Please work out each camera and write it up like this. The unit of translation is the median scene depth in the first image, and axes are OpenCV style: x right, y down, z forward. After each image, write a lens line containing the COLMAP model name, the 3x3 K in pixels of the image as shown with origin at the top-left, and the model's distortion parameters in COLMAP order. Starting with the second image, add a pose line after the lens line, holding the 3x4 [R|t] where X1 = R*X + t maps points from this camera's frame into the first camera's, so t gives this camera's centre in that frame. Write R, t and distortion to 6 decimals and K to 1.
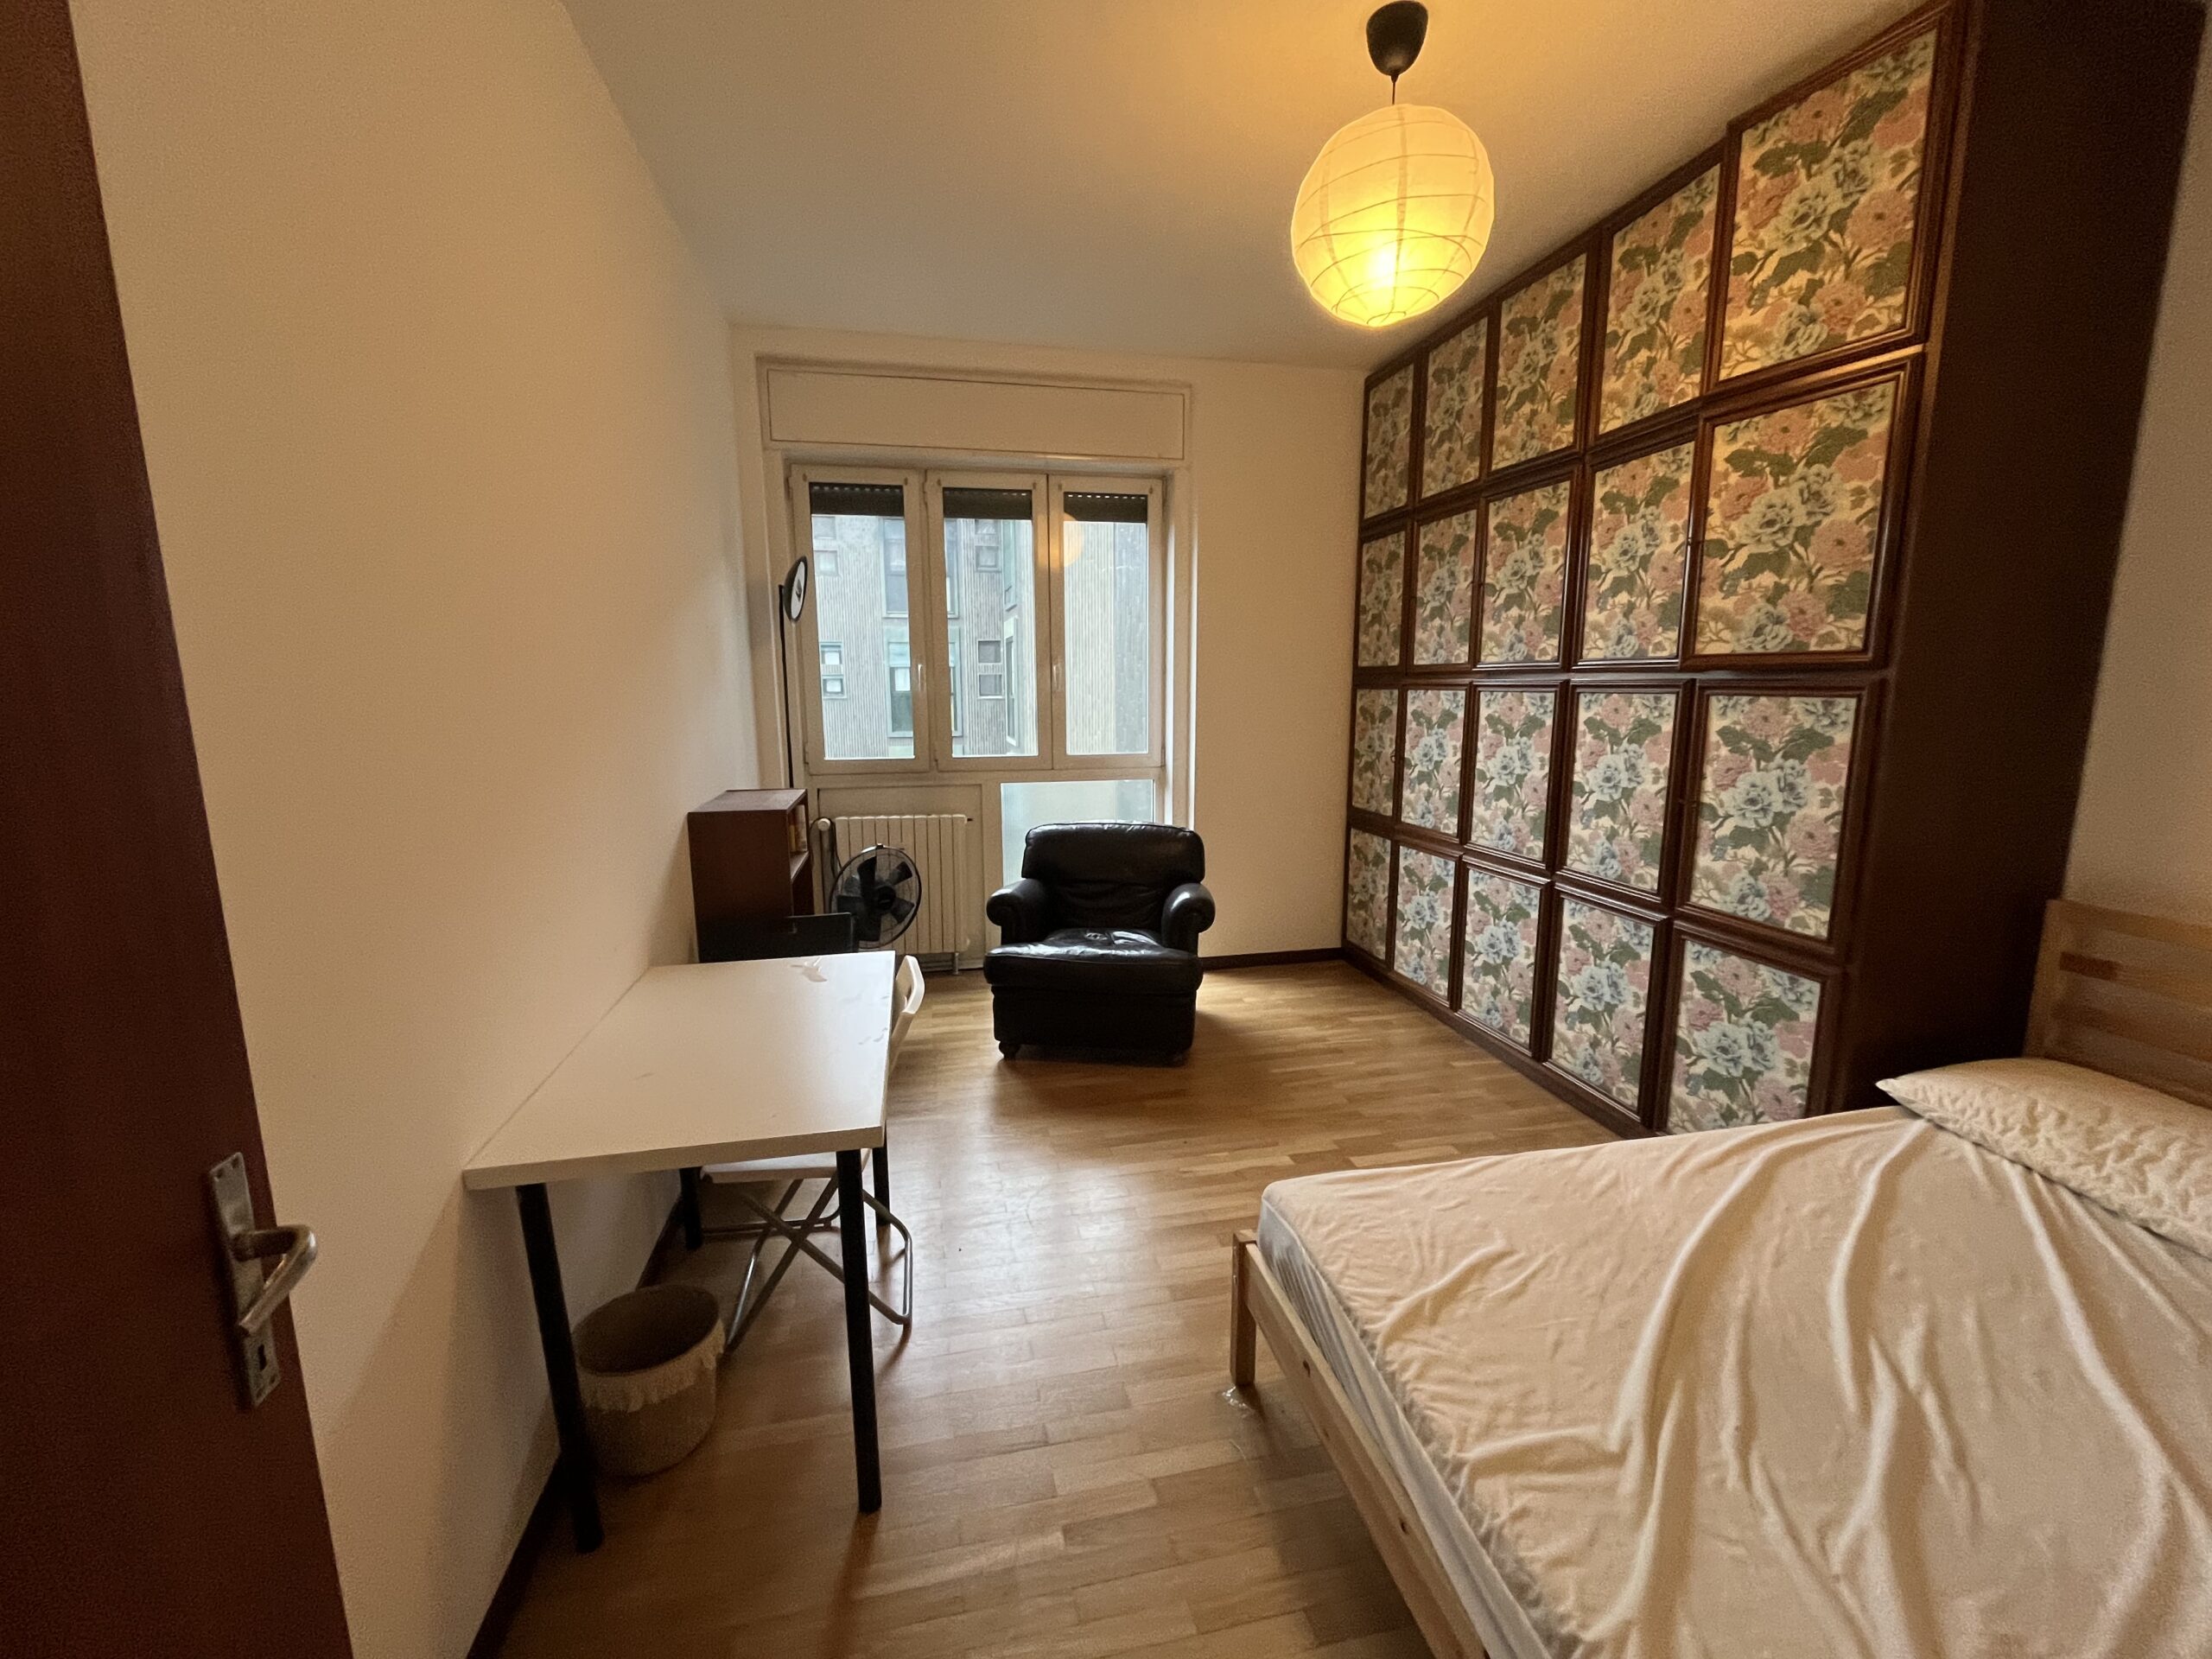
lens RADIAL K [[916.7, 0, 1108.7], [0, 916.7, 832.4], [0, 0, 1]] dist [-0.005874, 0.000233]
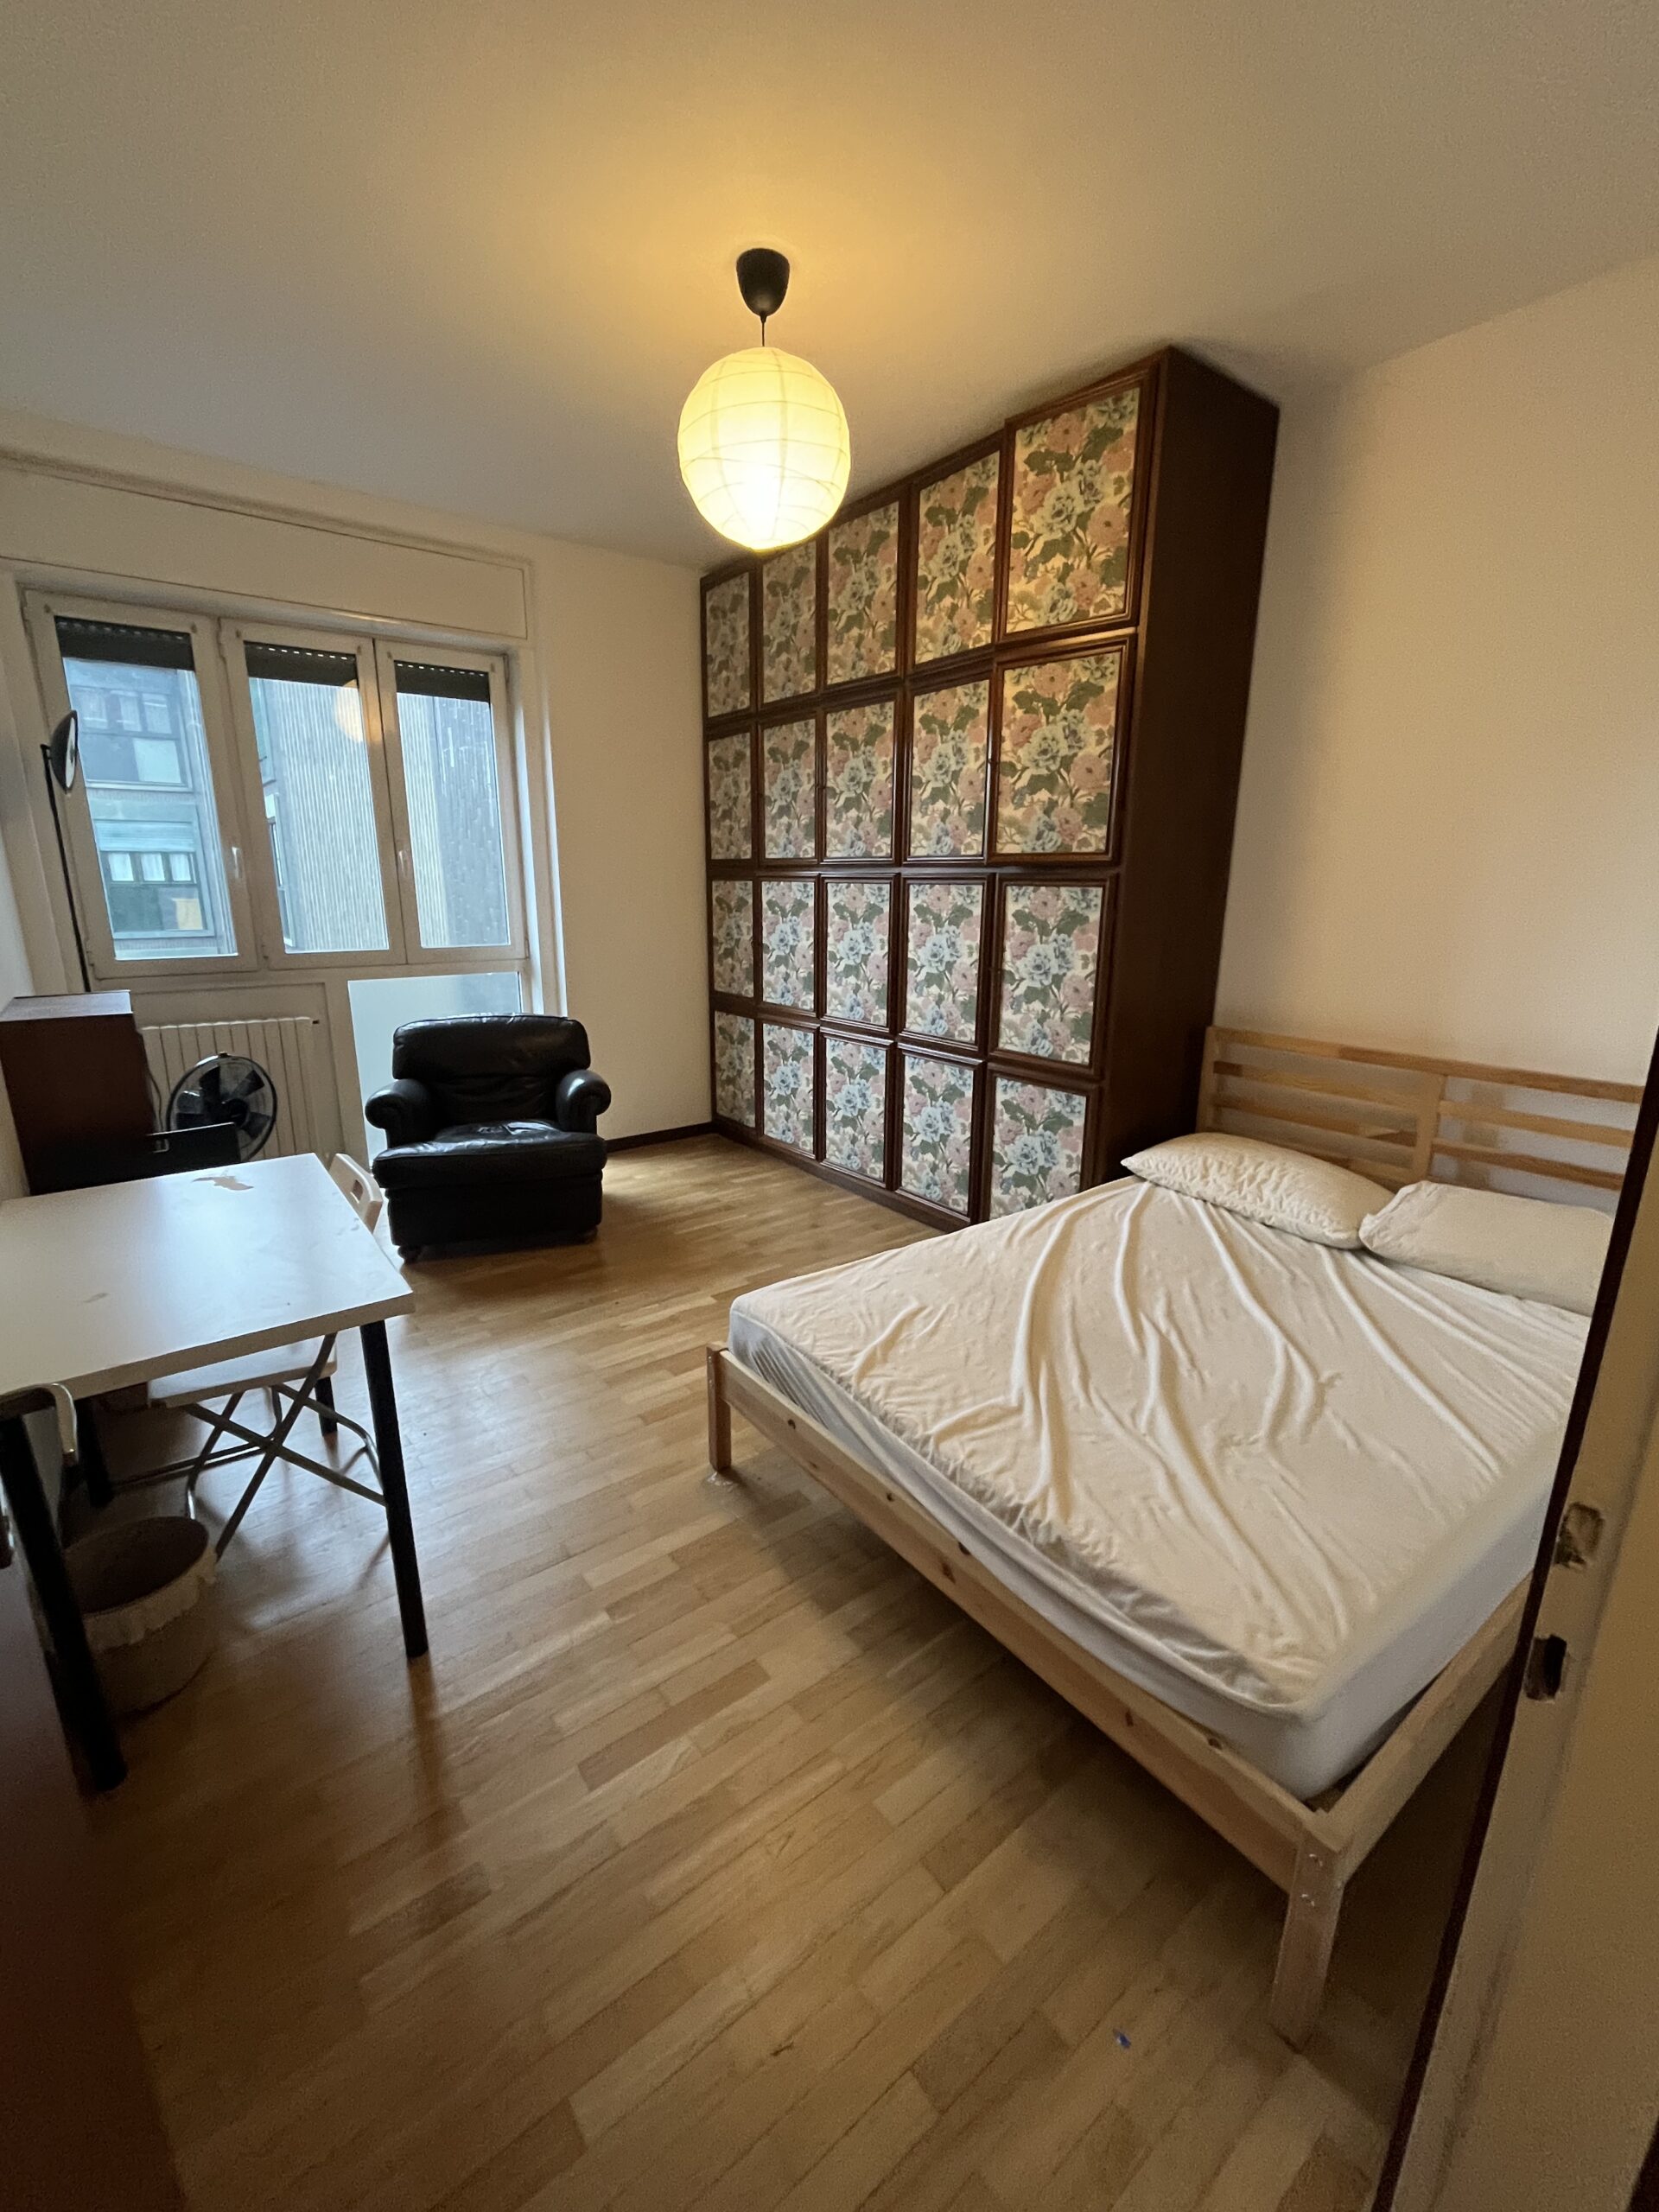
lens RADIAL K [[917.9, 0, 827.6], [0, 917.9, 1107.9], [0, 0, 1]] dist [-0.003716, -0.000719]
pose [[0.904075, -0.094138, 0.416877, -0.119964], [0.058699, 0.993546, 0.097060, 0.018187], [-0.423324, -0.063280, 0.903766, -0.071282]]
